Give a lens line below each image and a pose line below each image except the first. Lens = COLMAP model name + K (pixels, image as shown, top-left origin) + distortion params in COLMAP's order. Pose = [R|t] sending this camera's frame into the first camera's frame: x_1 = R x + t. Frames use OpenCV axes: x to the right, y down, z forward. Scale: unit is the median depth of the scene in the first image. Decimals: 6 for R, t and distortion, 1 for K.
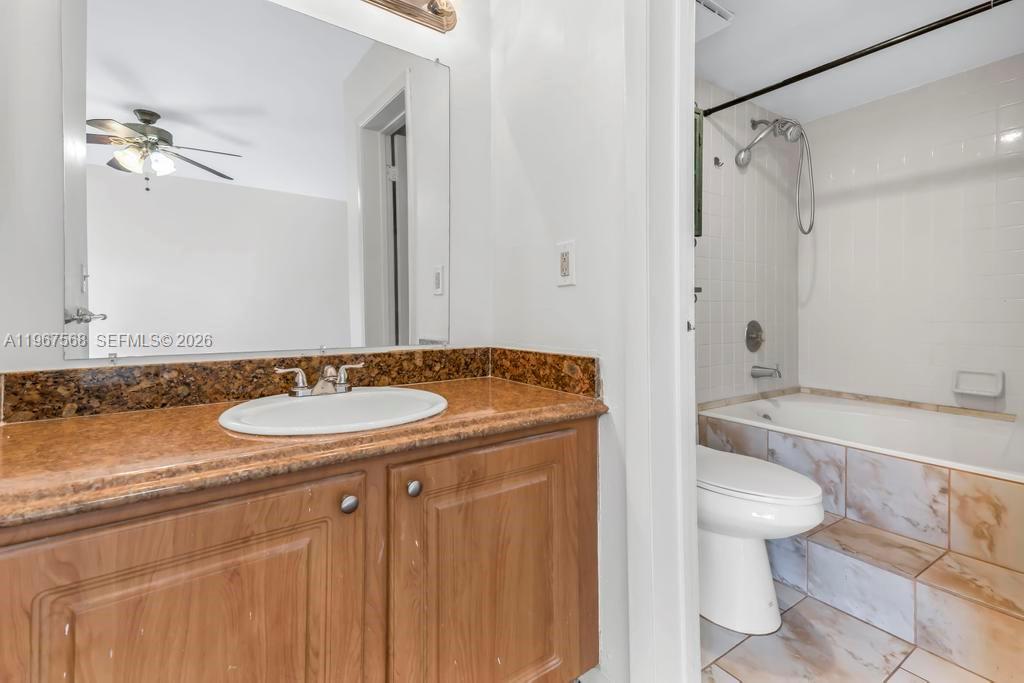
lens RADIAL K [[455.8, 0, 511.6], [0, 455.8, 336.6], [0, 0, 1]] dist [0.053949, -0.013402]
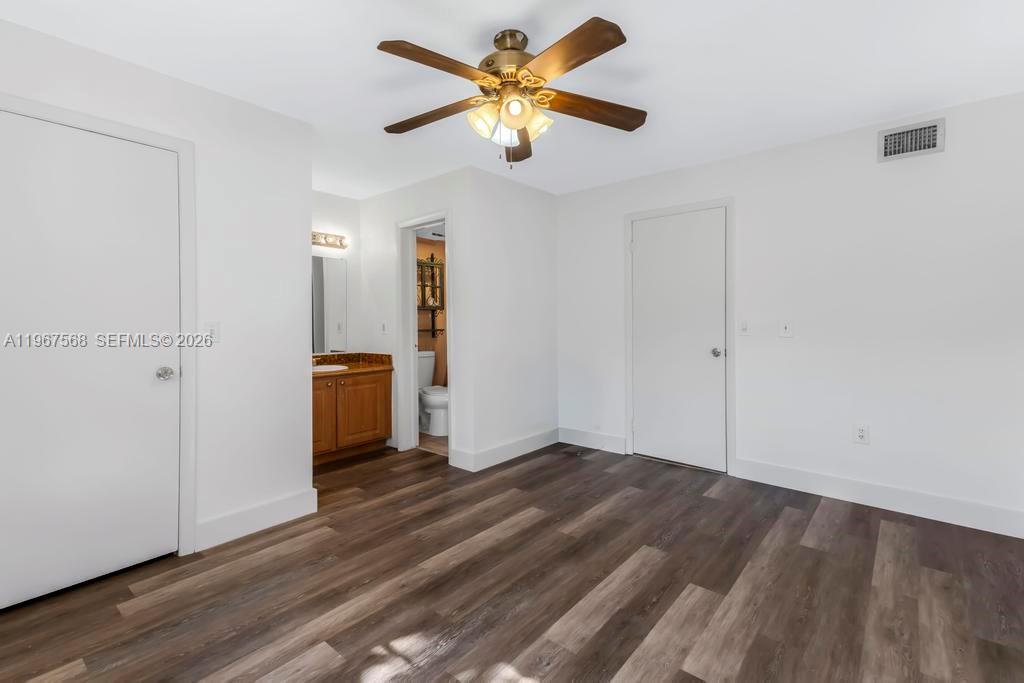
lens RADIAL K [[475.9, 0, 516.3], [0, 475.9, 328.5], [0, 0, 1]] dist [0.041685, 0.000244]
pose [[0.965339, -0.004363, 0.260964, 0.104540], [0.012532, 0.999482, -0.029645, -0.025502], [-0.260699, 0.031888, 0.964893, -2.001449]]
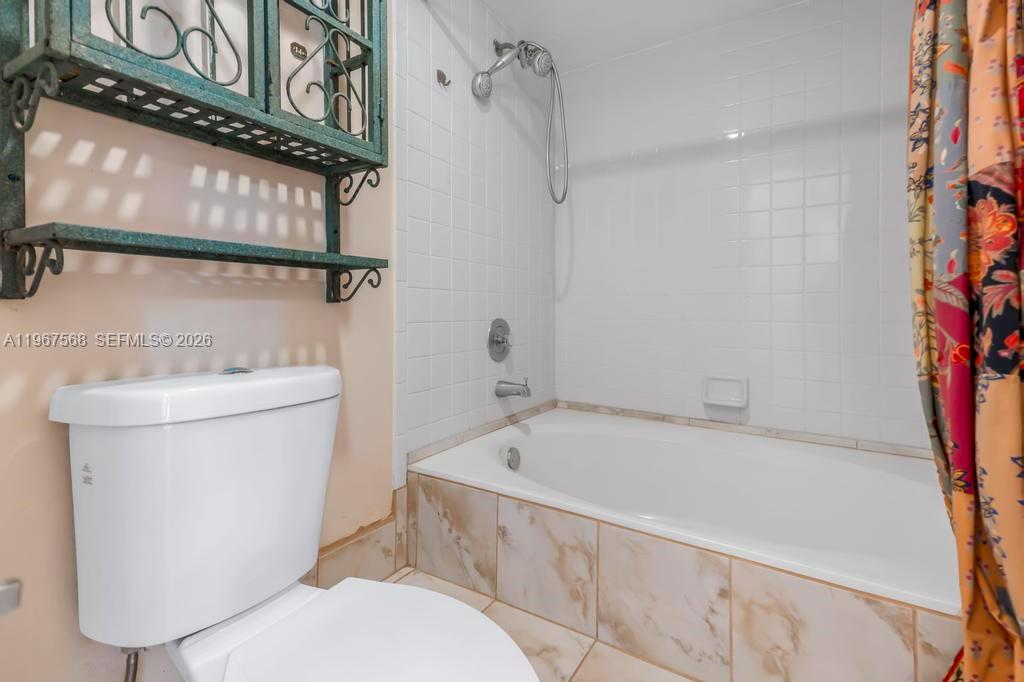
lens RADIAL K [[469.6, 0, 500.1], [0, 469.6, 343.0], [0, 0, 1]] dist [0.037789, 0.000143]
pose [[0.921995, -0.017229, 0.386818, 0.354845], [0.008676, 0.999678, 0.023847, -0.018827], [-0.387104, -0.018631, 0.921848, 0.473868]]
